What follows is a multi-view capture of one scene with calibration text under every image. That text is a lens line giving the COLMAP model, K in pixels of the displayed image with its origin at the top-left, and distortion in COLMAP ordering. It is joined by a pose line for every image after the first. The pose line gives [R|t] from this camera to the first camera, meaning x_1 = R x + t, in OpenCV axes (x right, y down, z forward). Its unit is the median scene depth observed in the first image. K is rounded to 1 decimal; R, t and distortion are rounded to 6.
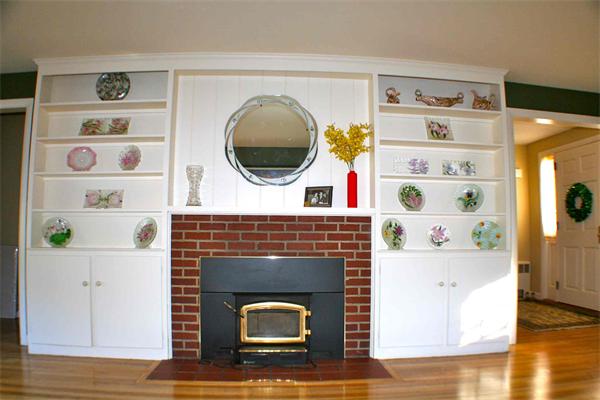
lens RADIAL K [[386.0, 0, 302.4], [0, 386.0, 209.1], [0, 0, 1]] dist [-0.202466, 0.042556]
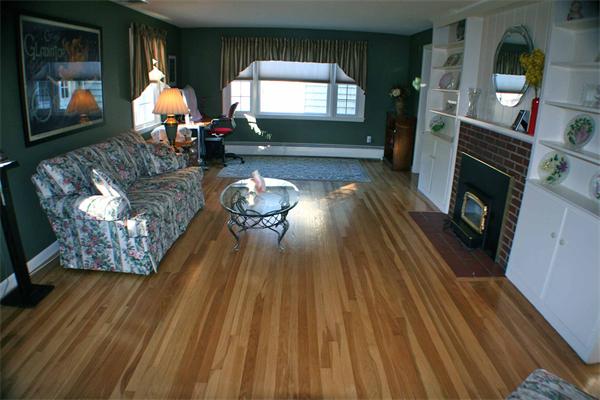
lens RADIAL K [[386.0, 0, 302.4], [0, 386.0, 209.1], [0, 0, 1]] dist [-0.202466, 0.042556]
pose [[-0.058250, 0.312476, -0.948138, 1.125454], [0.020693, 0.949924, 0.311794, -0.118893], [0.998088, -0.001458, -0.061799, 0.445834]]
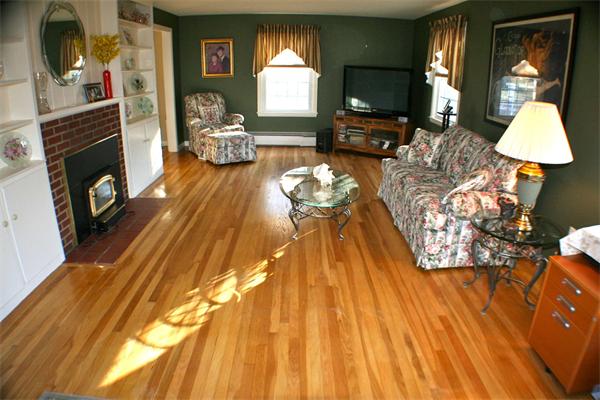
lens RADIAL K [[386.0, 0, 302.4], [0, 386.0, 209.1], [0, 0, 1]] dist [-0.202466, 0.042556]
pose [[0.051575, -0.360619, 0.931286, -1.153557], [-0.071276, 0.928820, 0.363611, -0.146872], [-0.996122, -0.085132, 0.022200, 0.262662]]
